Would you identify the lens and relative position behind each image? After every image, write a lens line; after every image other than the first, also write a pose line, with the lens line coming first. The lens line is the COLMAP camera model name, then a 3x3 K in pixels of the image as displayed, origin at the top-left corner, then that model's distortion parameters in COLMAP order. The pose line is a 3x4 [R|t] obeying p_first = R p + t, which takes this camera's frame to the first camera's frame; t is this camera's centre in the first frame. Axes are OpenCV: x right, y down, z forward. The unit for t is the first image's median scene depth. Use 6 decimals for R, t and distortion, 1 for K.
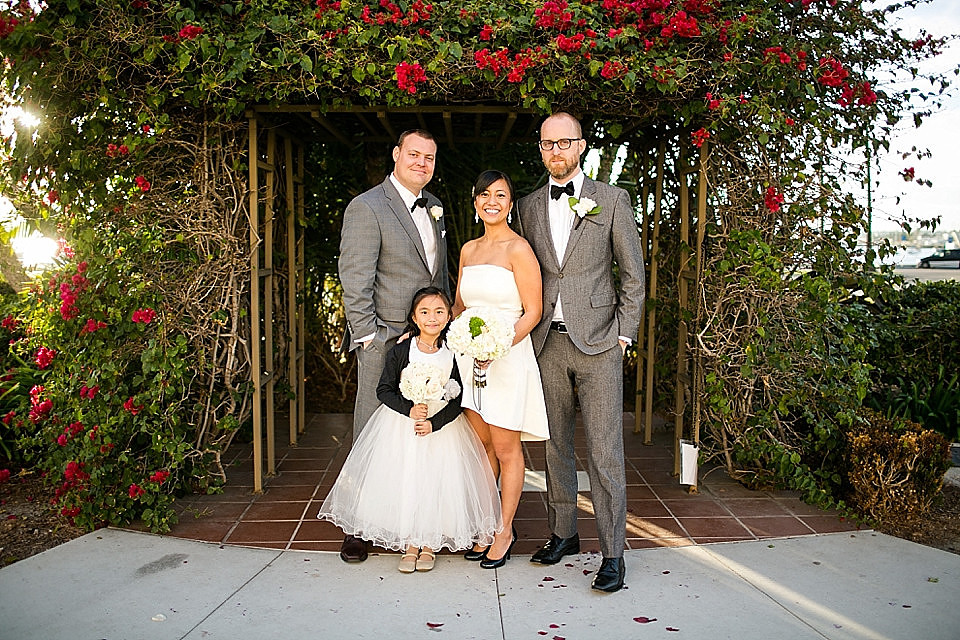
lens RADIAL K [[981.1, 0, 480.0], [0, 981.1, 320.0], [0, 0, 1]] dist [-0.096028, 0.120563]
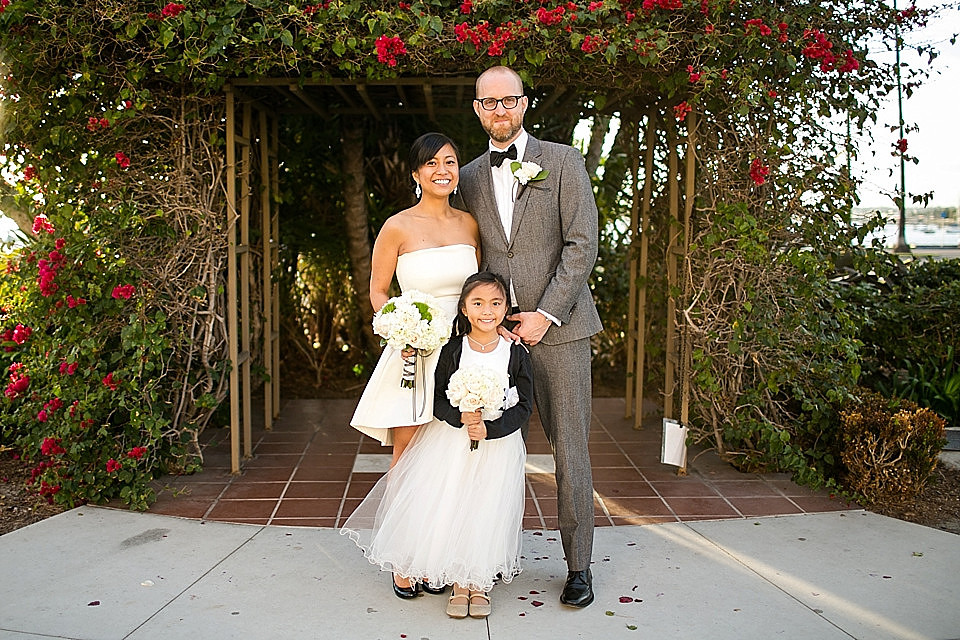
lens RADIAL K [[1112.2, 0, 434.3], [0, 1112.2, 312.5], [0, 0, 1]] dist [-0.076554, 0.051058]
pose [[0.999629, -0.002016, -0.027155, 0.002917], [0.002067, 0.999996, 0.001856, 0.015094], [0.027151, -0.001911, 0.999630, -0.121011]]
